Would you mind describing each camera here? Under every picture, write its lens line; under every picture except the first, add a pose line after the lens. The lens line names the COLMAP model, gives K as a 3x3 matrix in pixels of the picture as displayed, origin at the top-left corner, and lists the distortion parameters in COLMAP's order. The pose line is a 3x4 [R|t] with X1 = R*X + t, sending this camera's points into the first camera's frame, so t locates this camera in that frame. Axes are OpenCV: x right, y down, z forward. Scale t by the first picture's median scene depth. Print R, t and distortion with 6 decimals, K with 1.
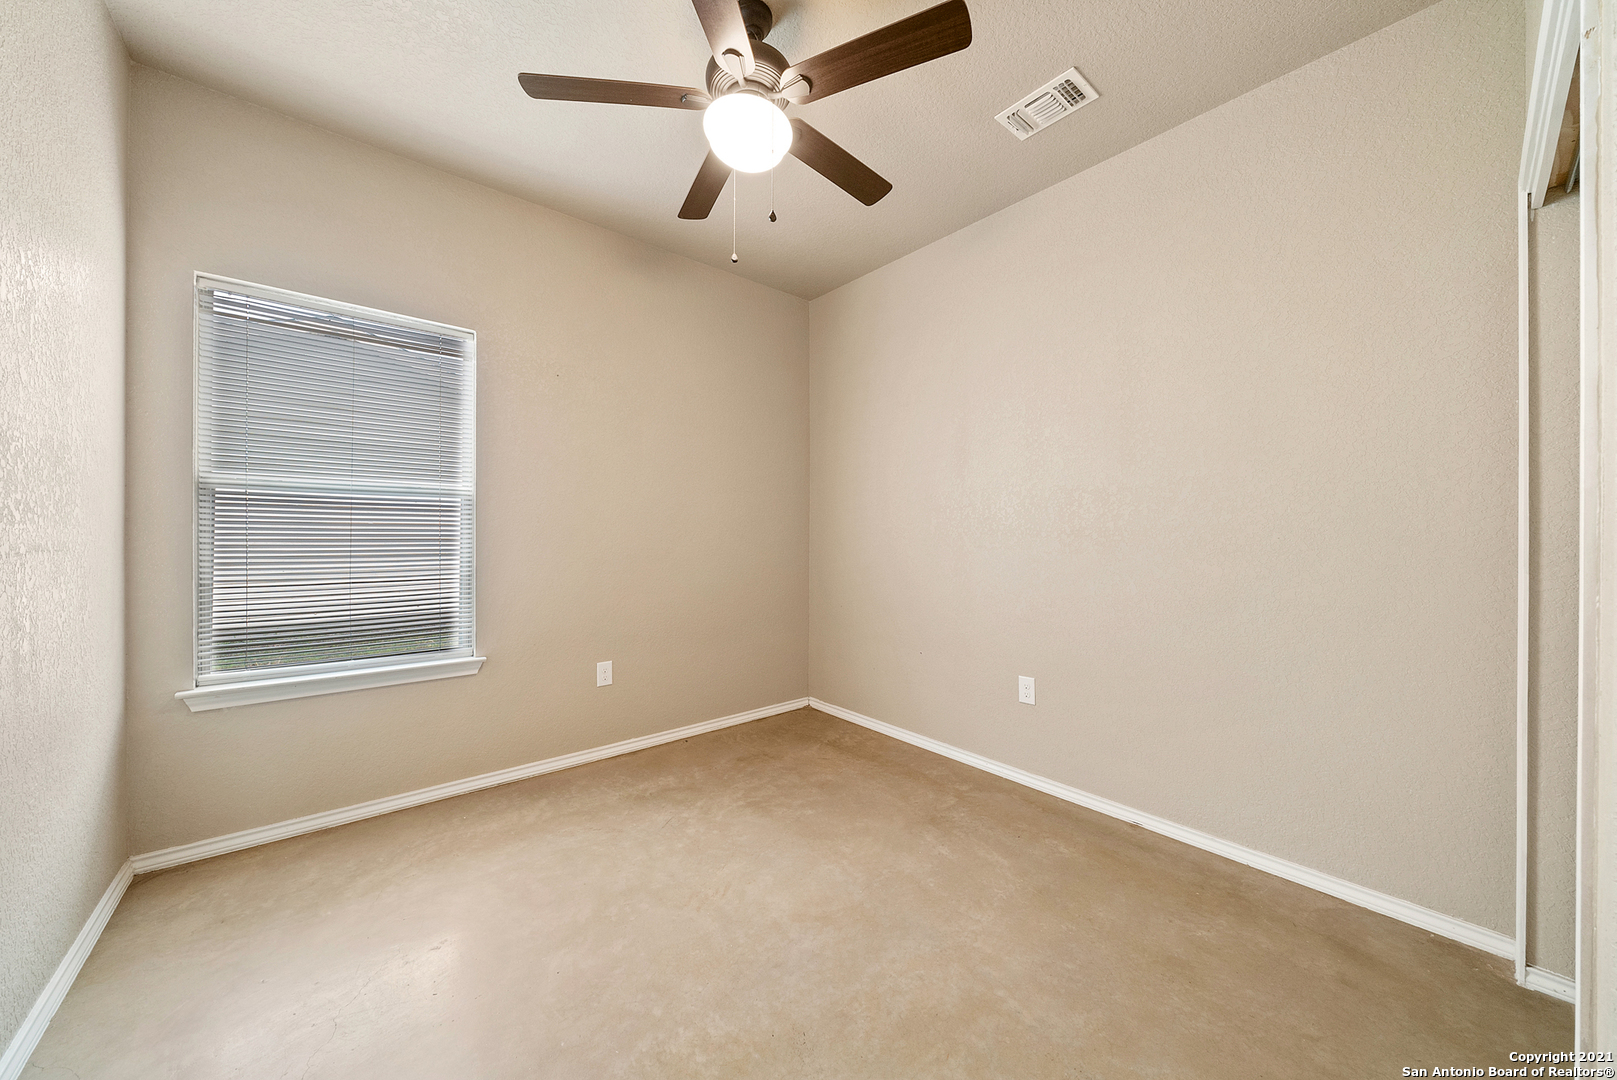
lens RADIAL K [[556.2, 0, 811.5], [0, 556.2, 535.0], [0, 0, 1]] dist [-0.000419, 0.000018]
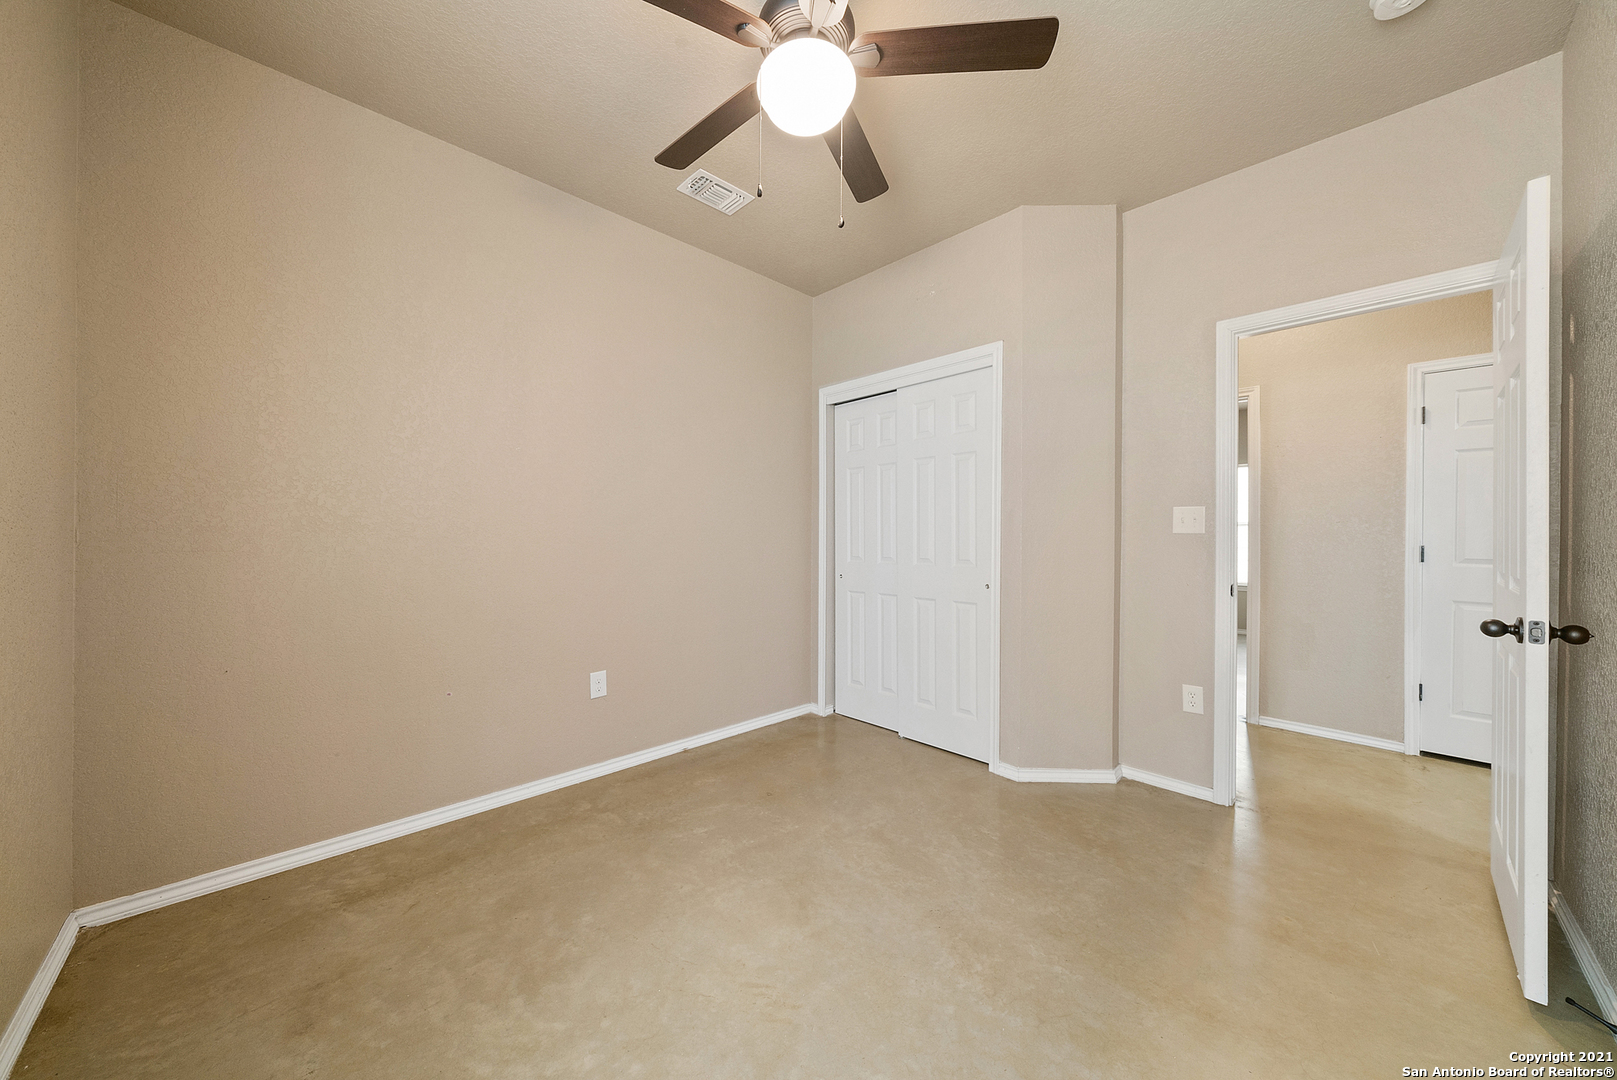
lens RADIAL K [[556.2, 0, 811.5], [0, 556.2, 535.0], [0, 0, 1]] dist [-0.000419, 0.000018]
pose [[-0.058380, -0.003286, 0.998289, -0.721819], [-0.005711, 0.999979, 0.002958, 0.006600], [-0.998278, -0.005529, -0.058398, 0.756790]]
